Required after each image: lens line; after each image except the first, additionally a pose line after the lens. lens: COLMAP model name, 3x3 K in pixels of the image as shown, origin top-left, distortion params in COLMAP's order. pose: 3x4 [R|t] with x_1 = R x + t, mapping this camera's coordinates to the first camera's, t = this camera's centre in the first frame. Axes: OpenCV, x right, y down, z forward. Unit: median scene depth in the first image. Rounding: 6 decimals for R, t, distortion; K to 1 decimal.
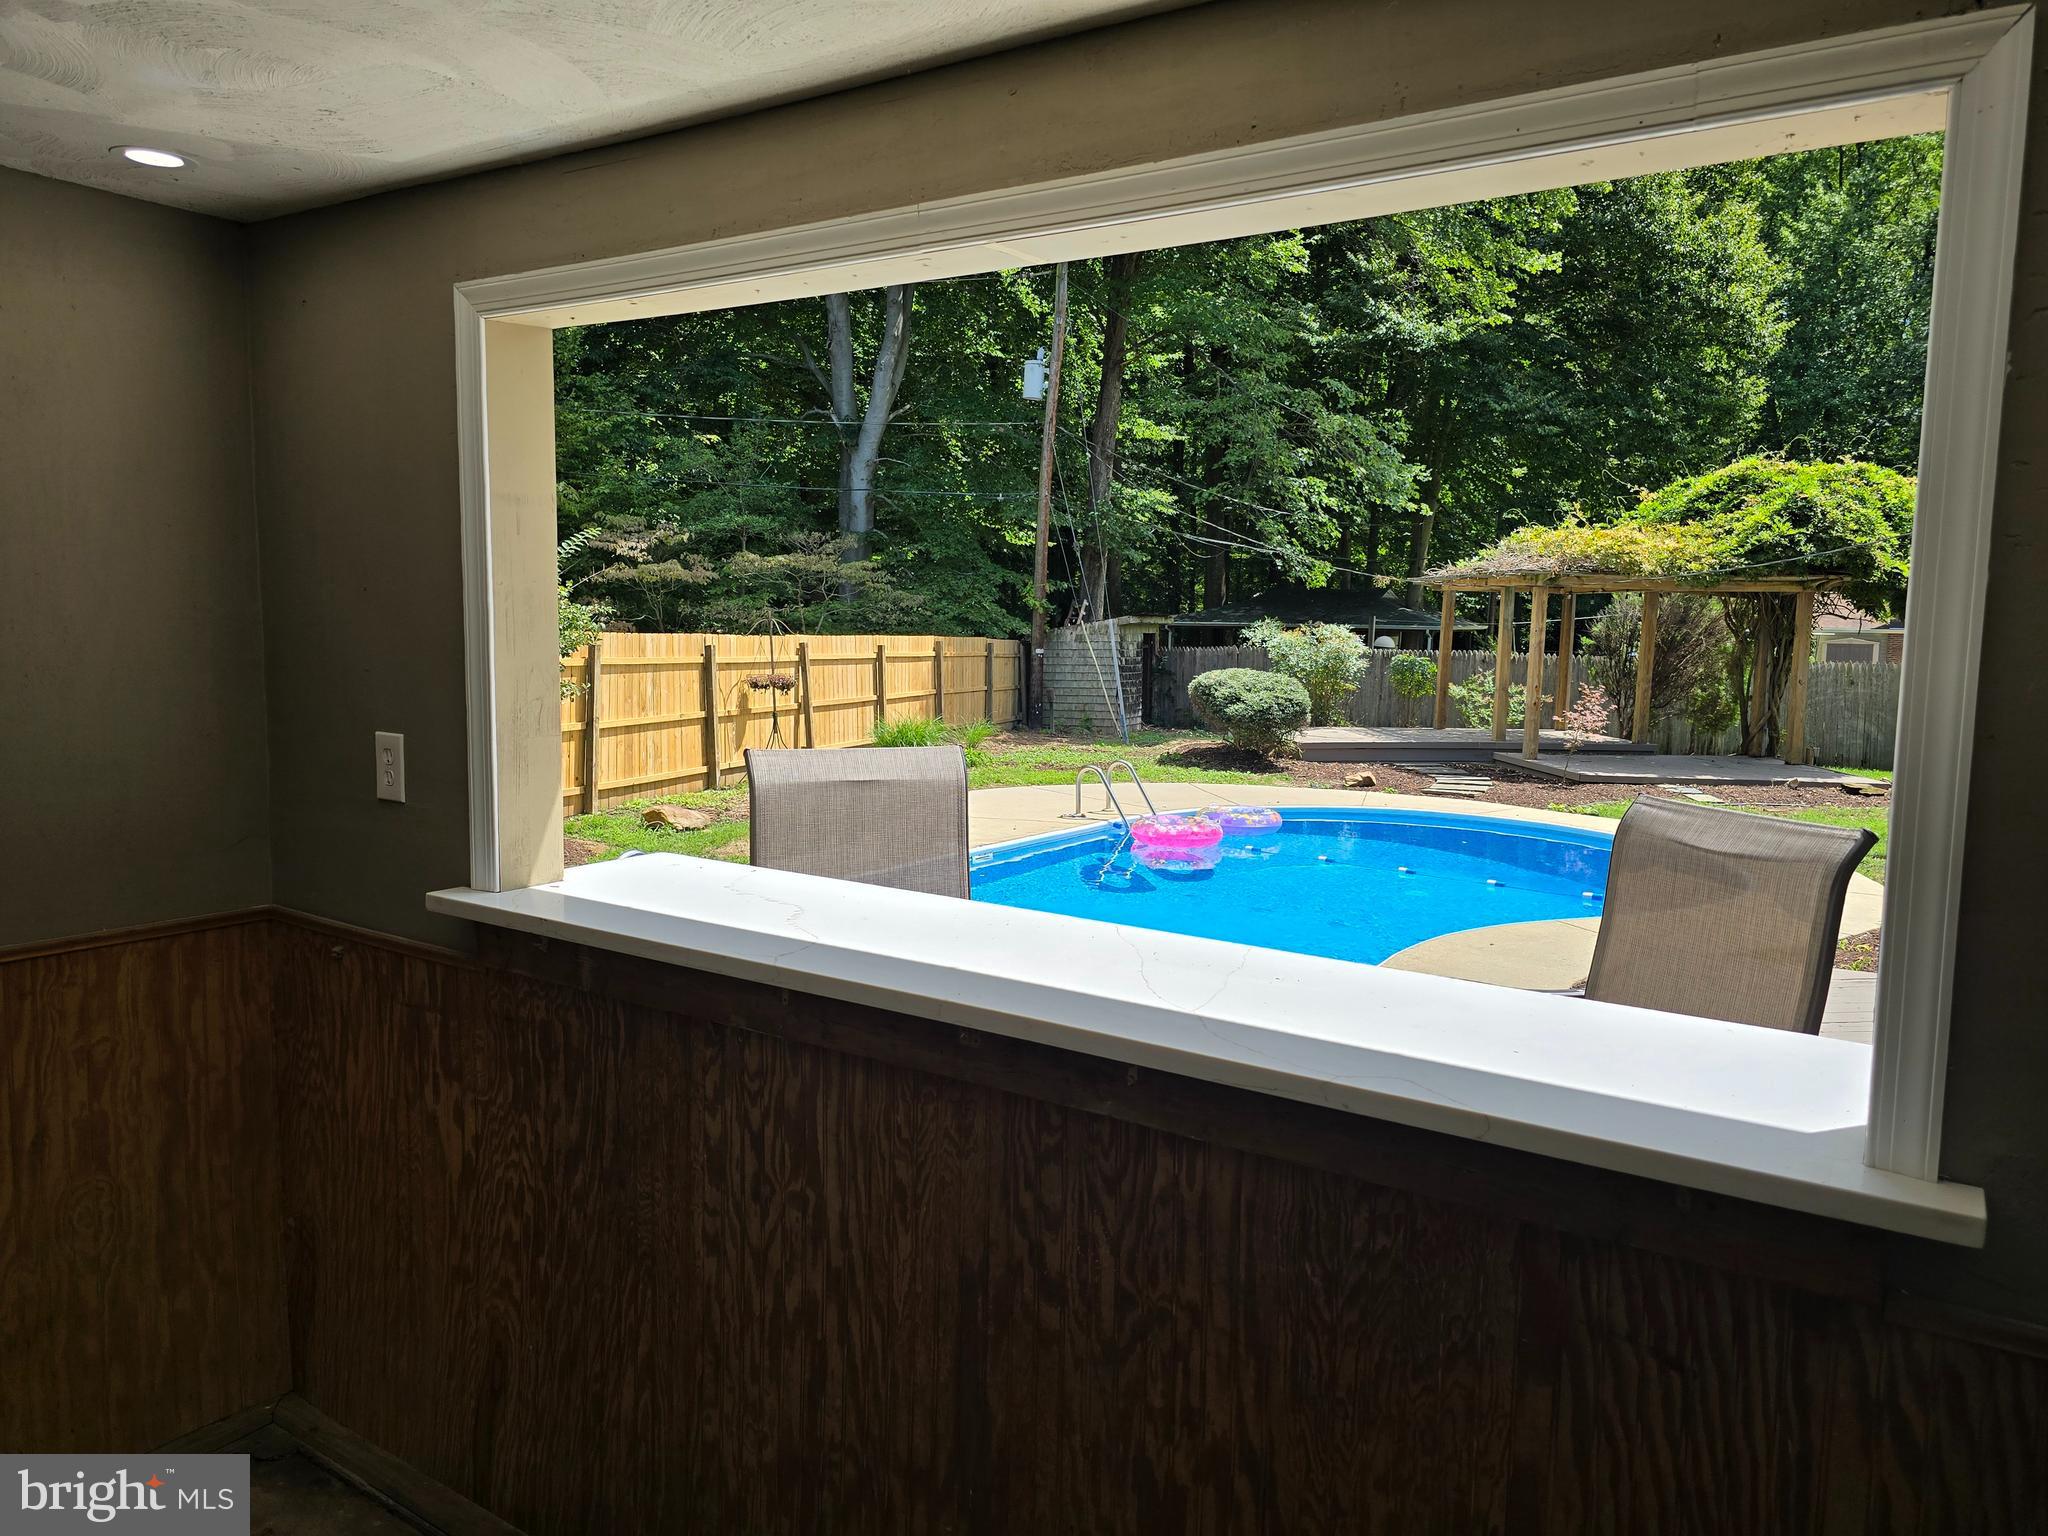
lens RADIAL K [[1382.8, 0, 1033.2], [0, 1382.8, 755.6], [0, 0, 1]] dist [0.058365, -0.048695]
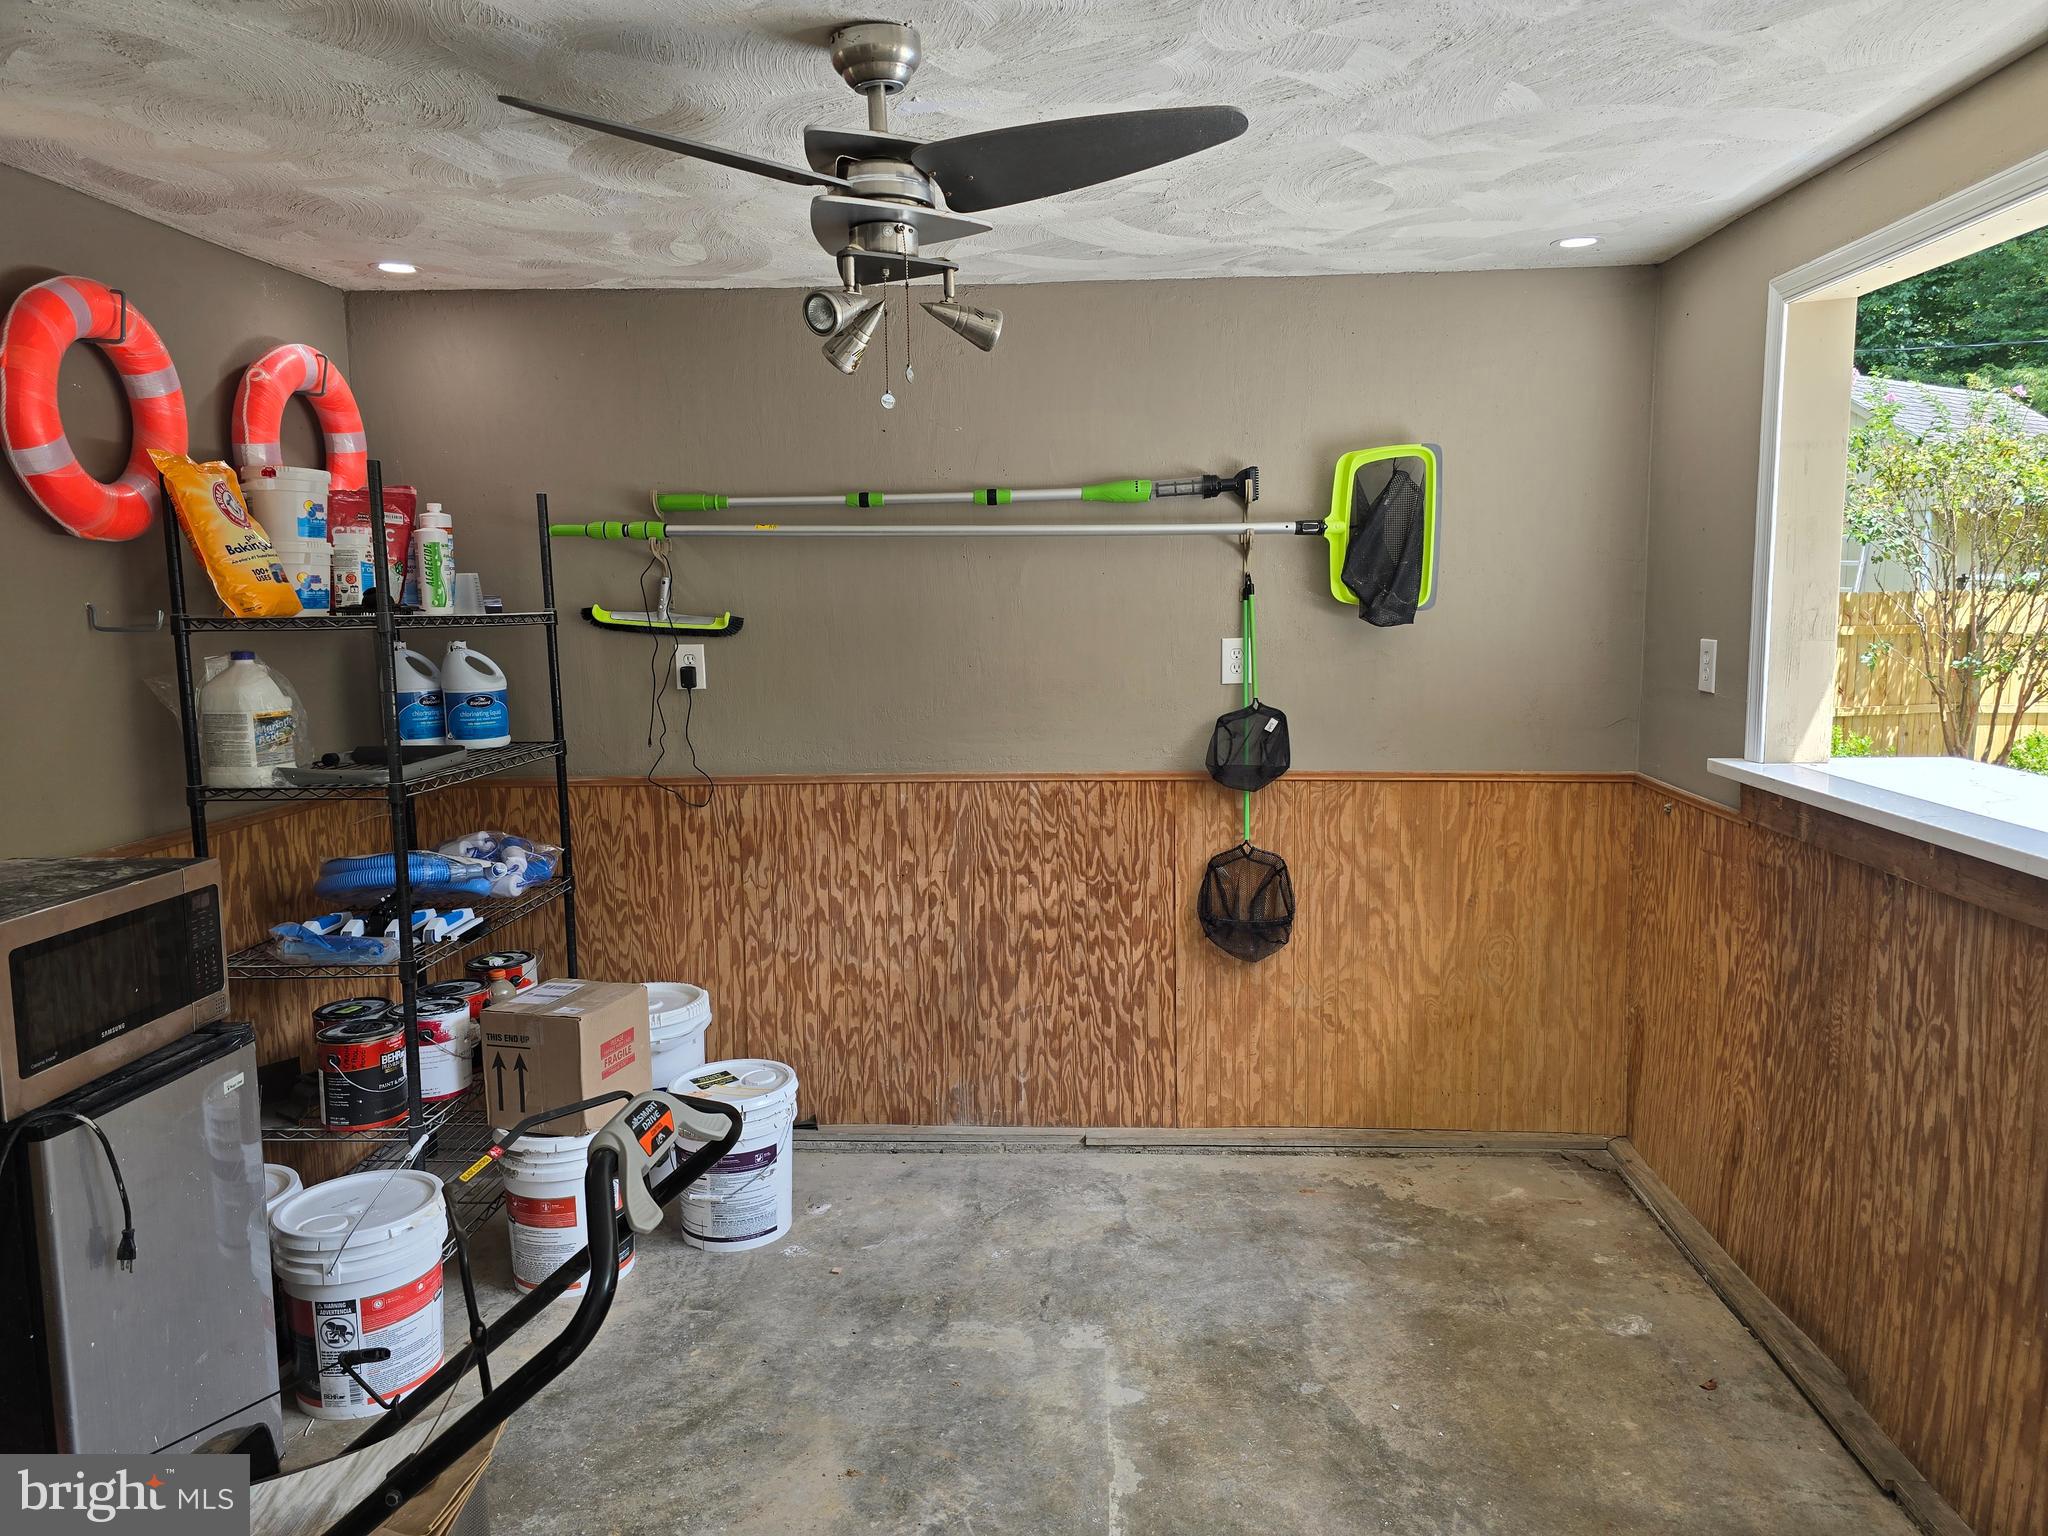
lens RADIAL K [[1382.8, 0, 1033.2], [0, 1382.8, 755.6], [0, 0, 1]] dist [0.058365, -0.048695]
pose [[0.493782, 0.079369, -0.865956, 0.362749], [-0.066638, 0.996351, 0.053322, 0.064206], [0.867029, 0.031376, 0.497269, -0.185518]]
